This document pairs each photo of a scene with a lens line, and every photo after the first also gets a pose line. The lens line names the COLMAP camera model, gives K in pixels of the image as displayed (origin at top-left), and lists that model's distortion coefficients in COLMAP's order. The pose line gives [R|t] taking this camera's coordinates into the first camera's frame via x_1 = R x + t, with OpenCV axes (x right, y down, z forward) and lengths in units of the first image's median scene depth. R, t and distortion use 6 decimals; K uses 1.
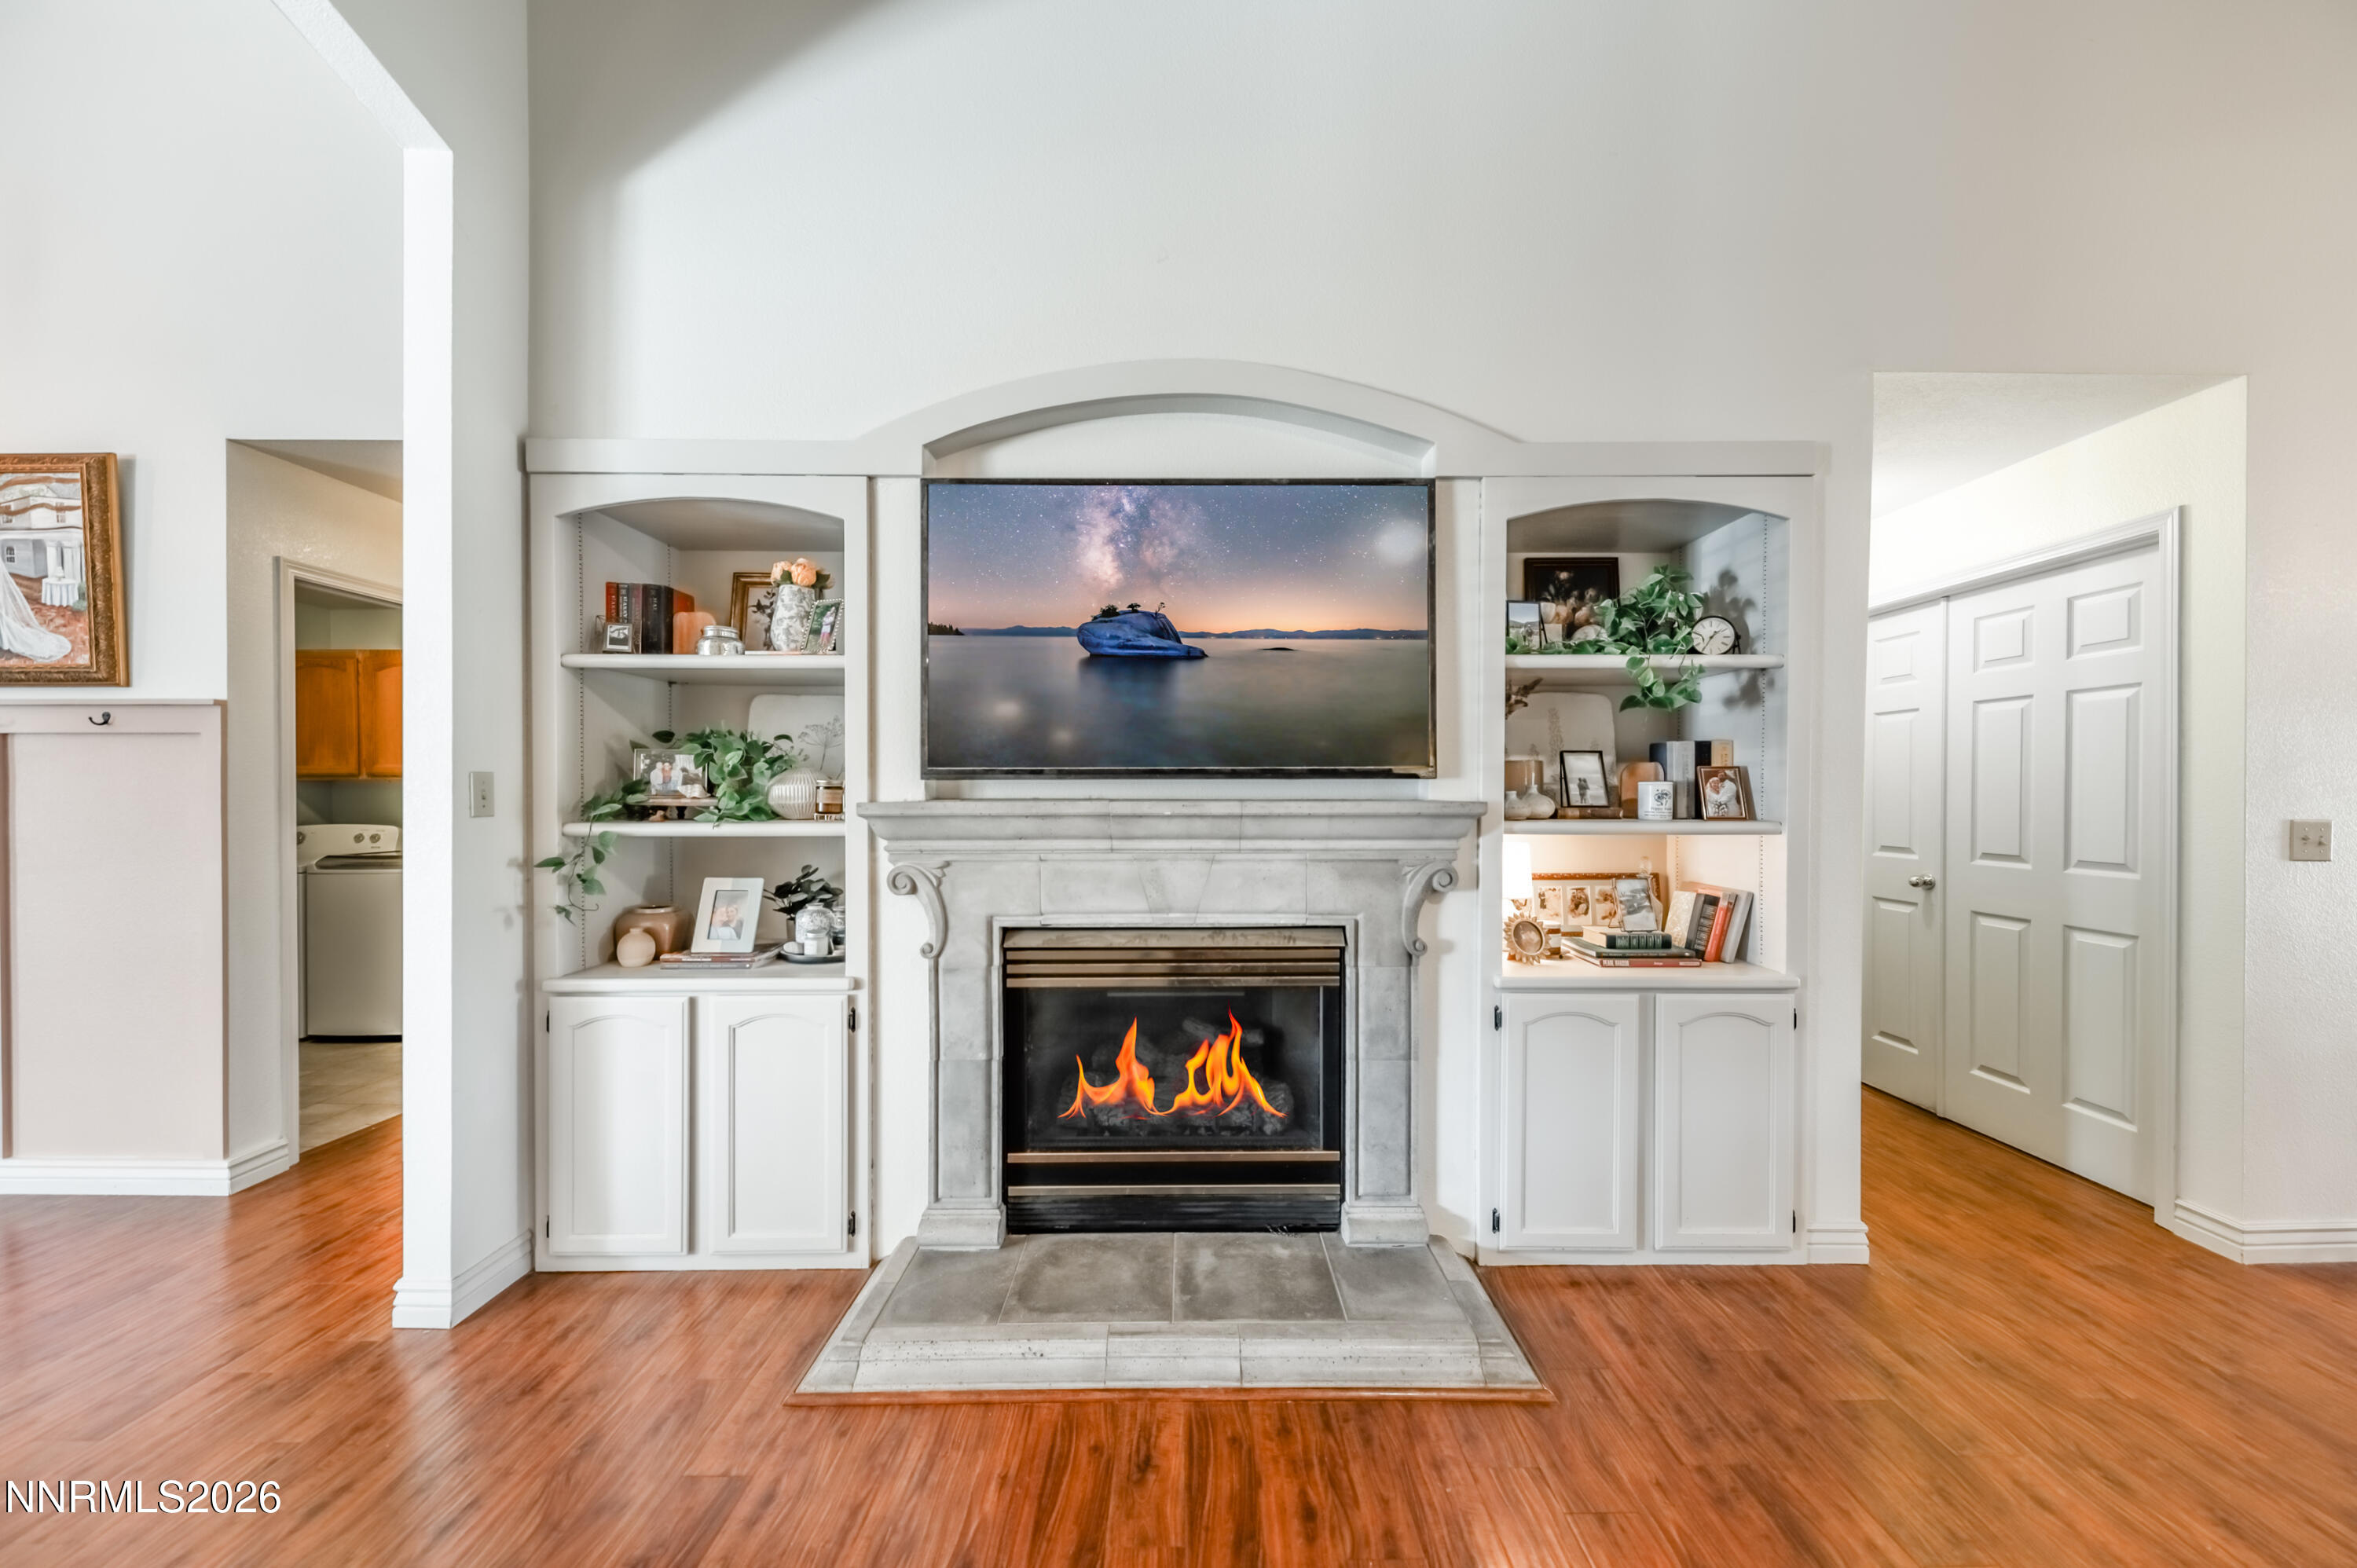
lens RADIAL K [[817.6, 0, 1188.9], [0, 817.6, 795.1], [0, 0, 1]] dist [0.000244, -0.000684]
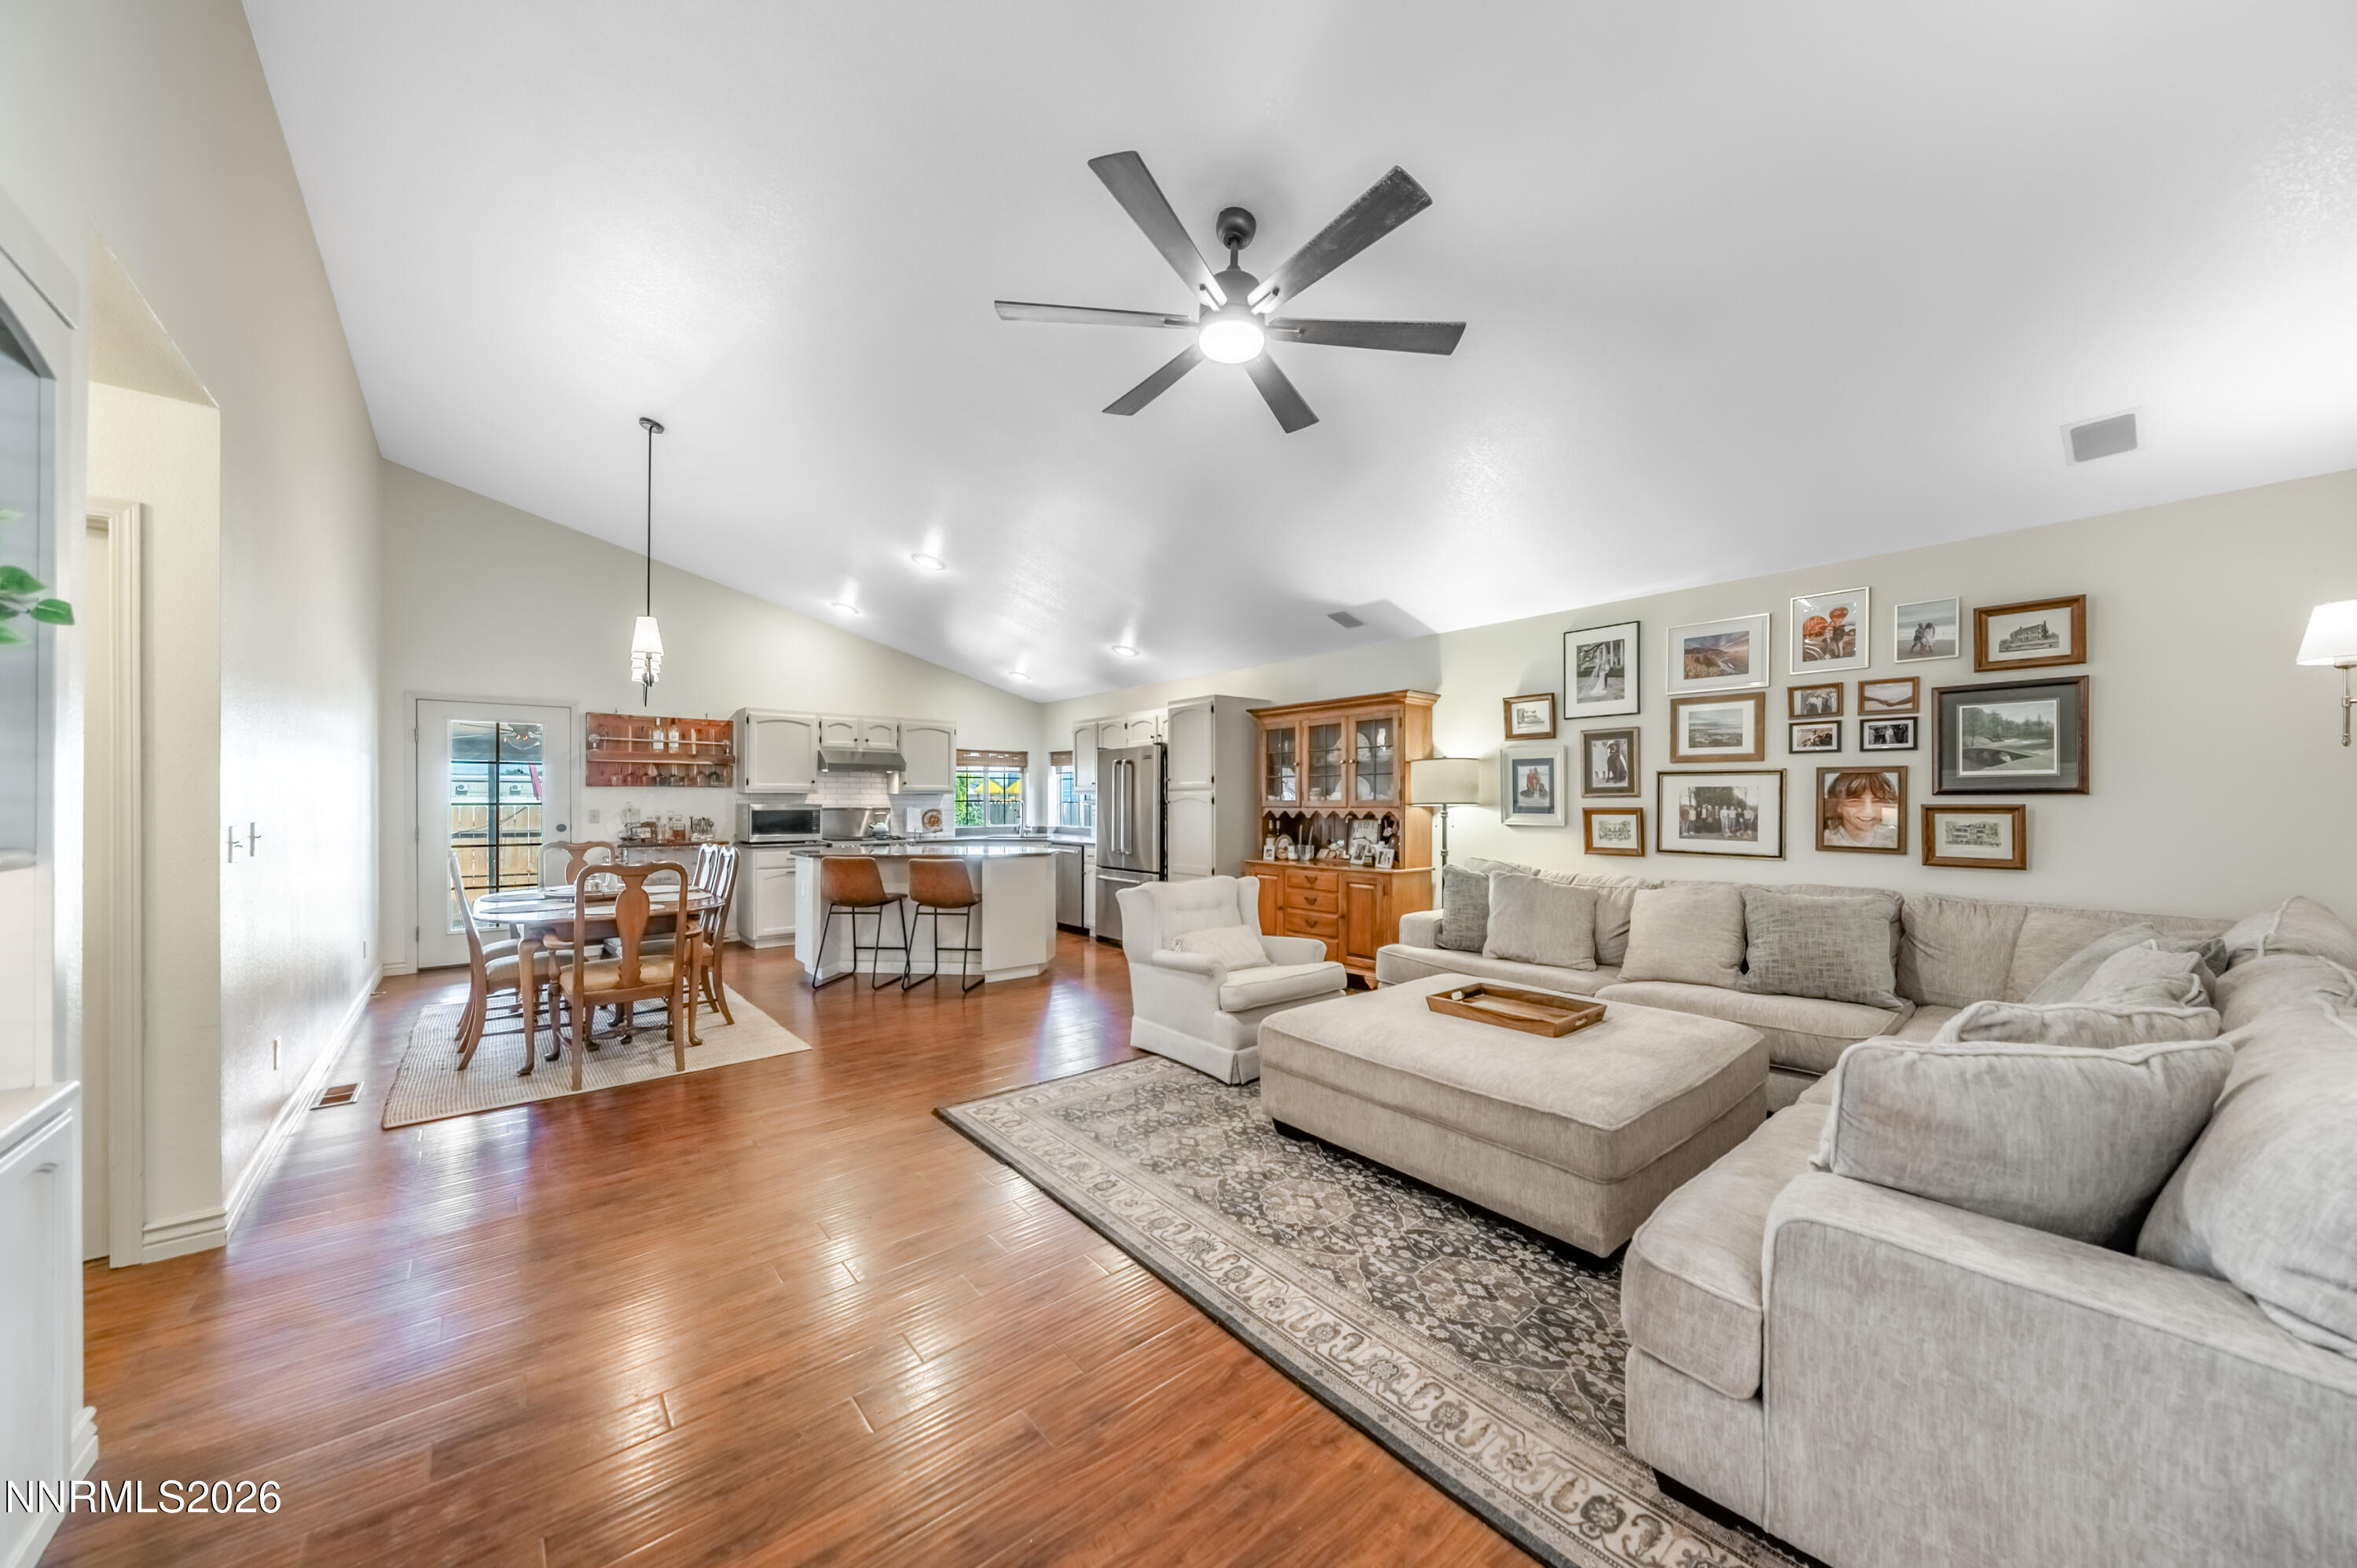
lens RADIAL K [[817.6, 0, 1189.4], [0, 817.6, 798.8], [0, 0, 1]] dist [0.000244, -0.000684]
pose [[-0.642144, 0.002632, 0.766579, -0.331576], [0.007012, 0.999972, 0.002440, -0.000044], [-0.766552, 0.006942, -0.642145, 0.717652]]
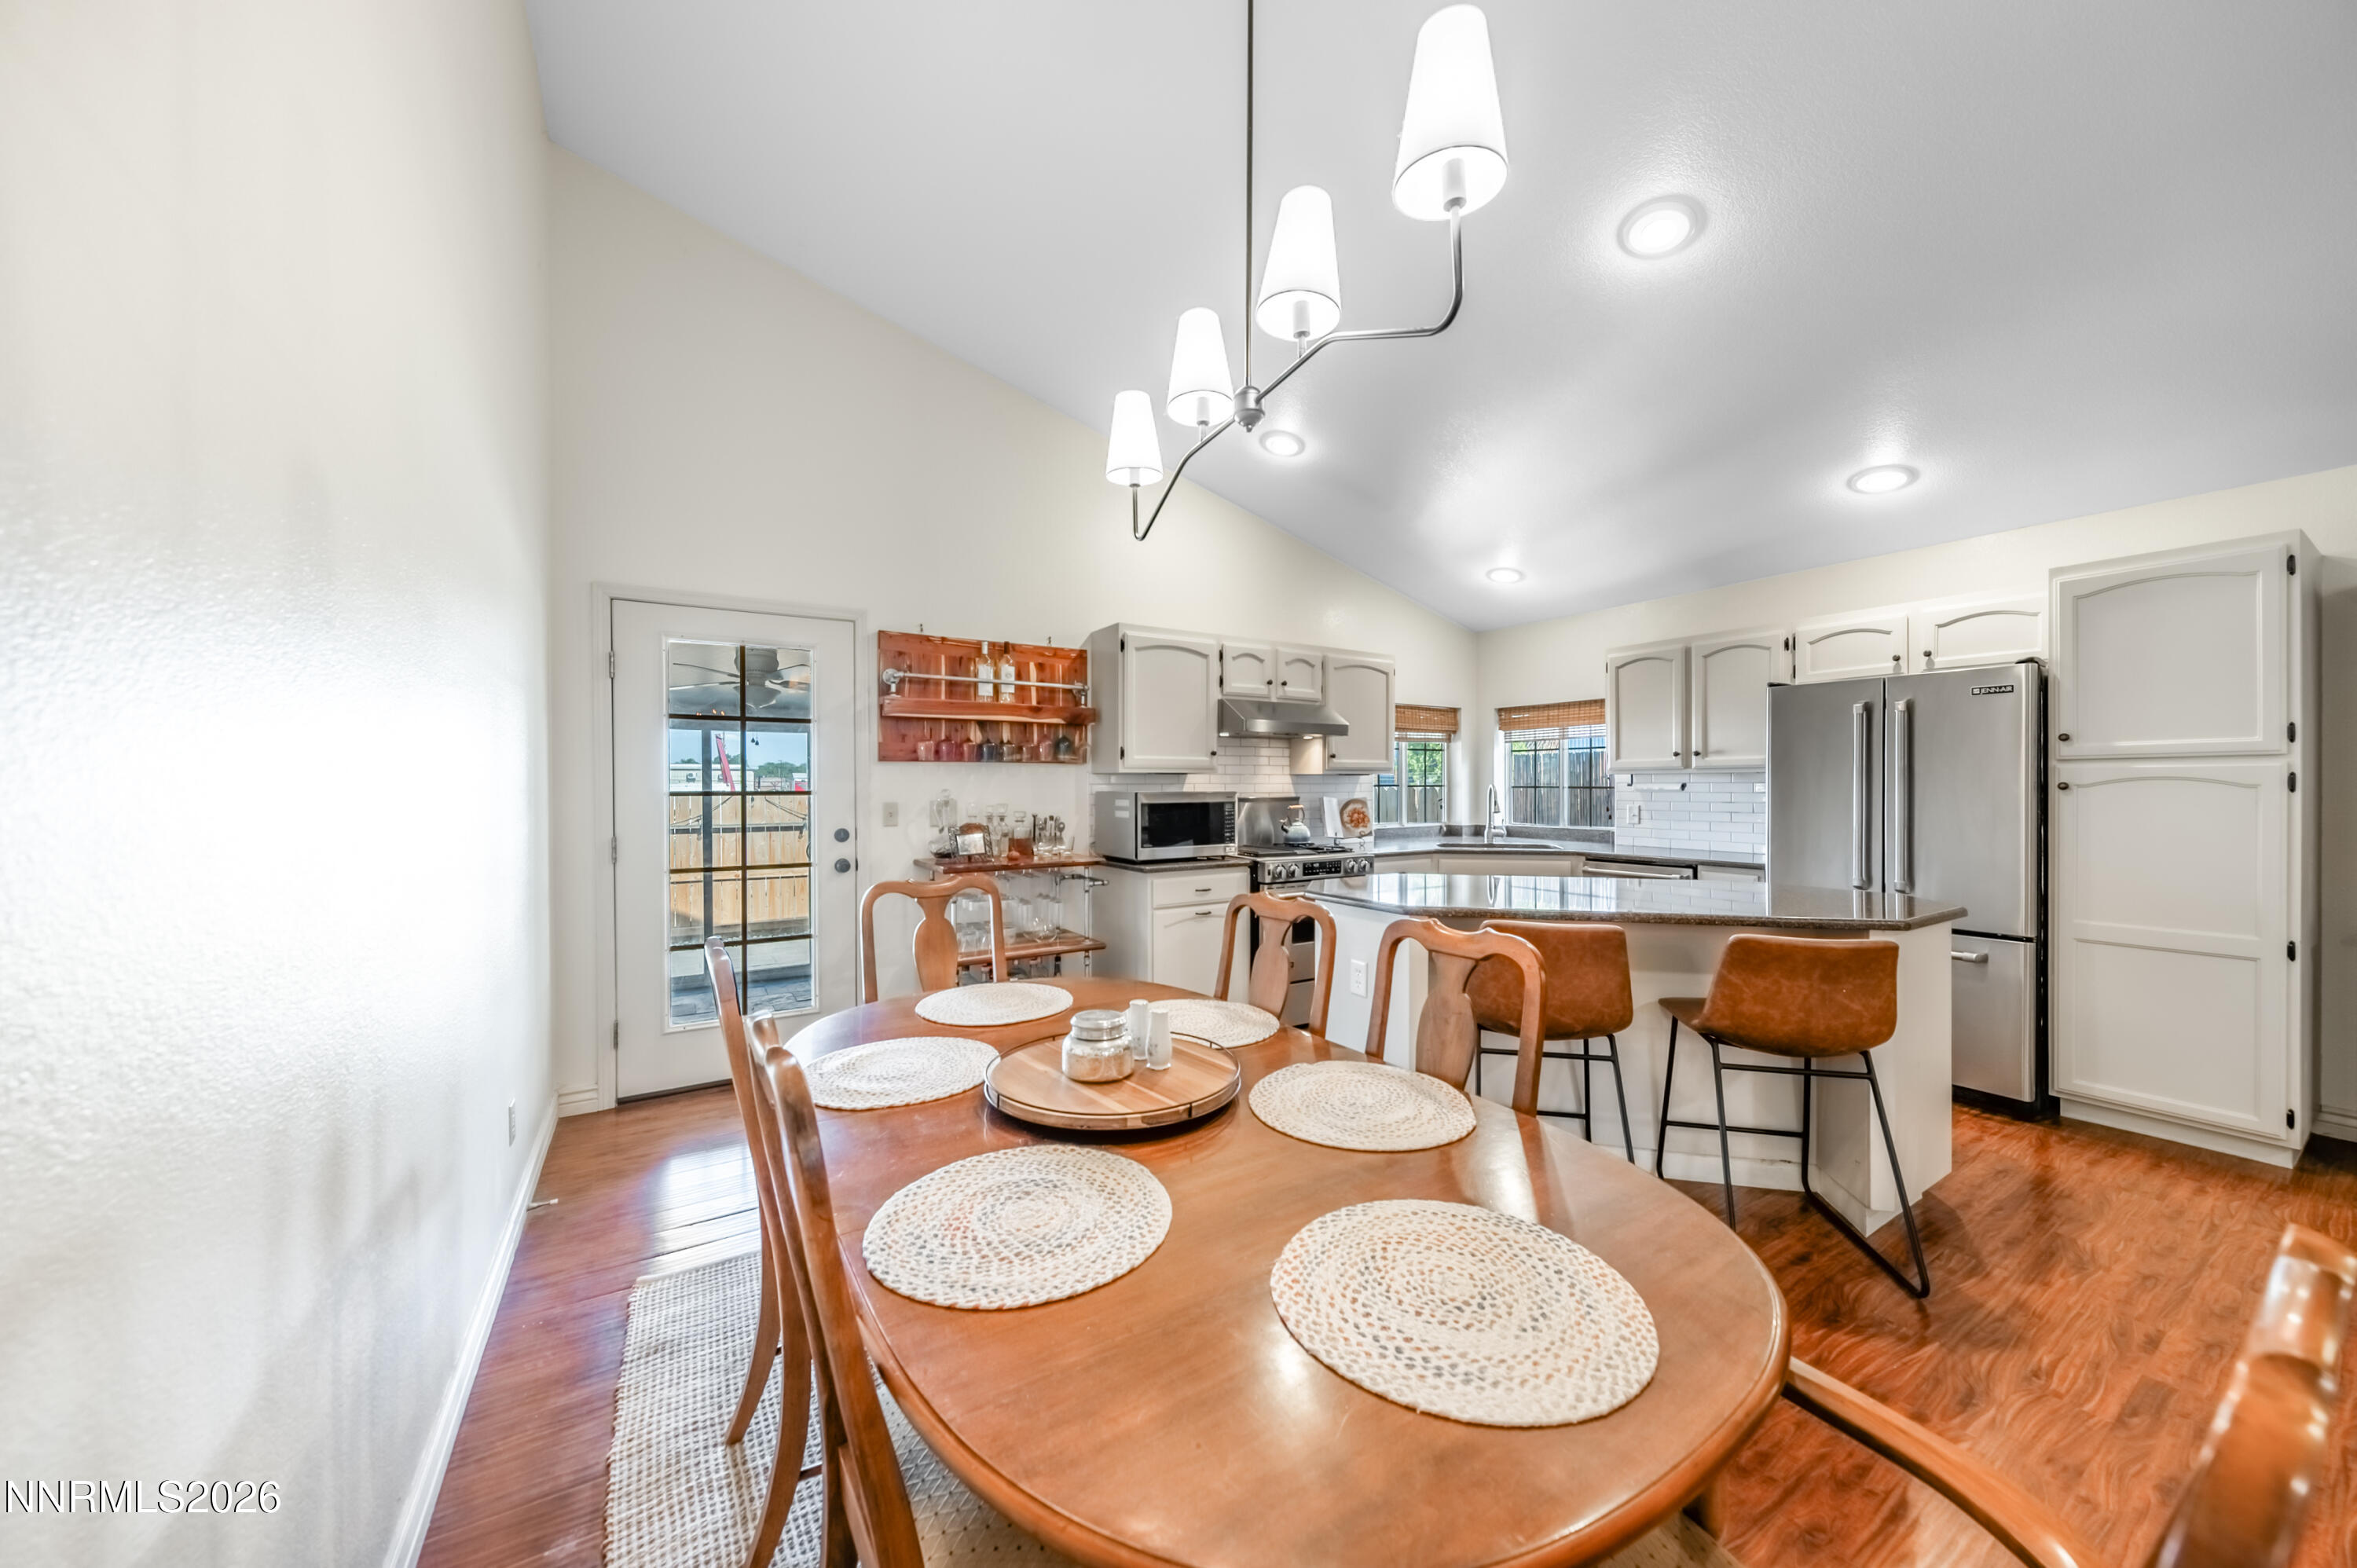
lens RADIAL K [[817.6, 0, 1175.7], [0, 817.6, 792.0], [0, 0, 1]] dist [0.000244, -0.000684]
pose [[-0.521131, -0.003631, 0.853469, 1.656804], [0.010701, 0.999885, 0.010788, -0.002388], [-0.853410, 0.014755, -0.521032, 0.847096]]
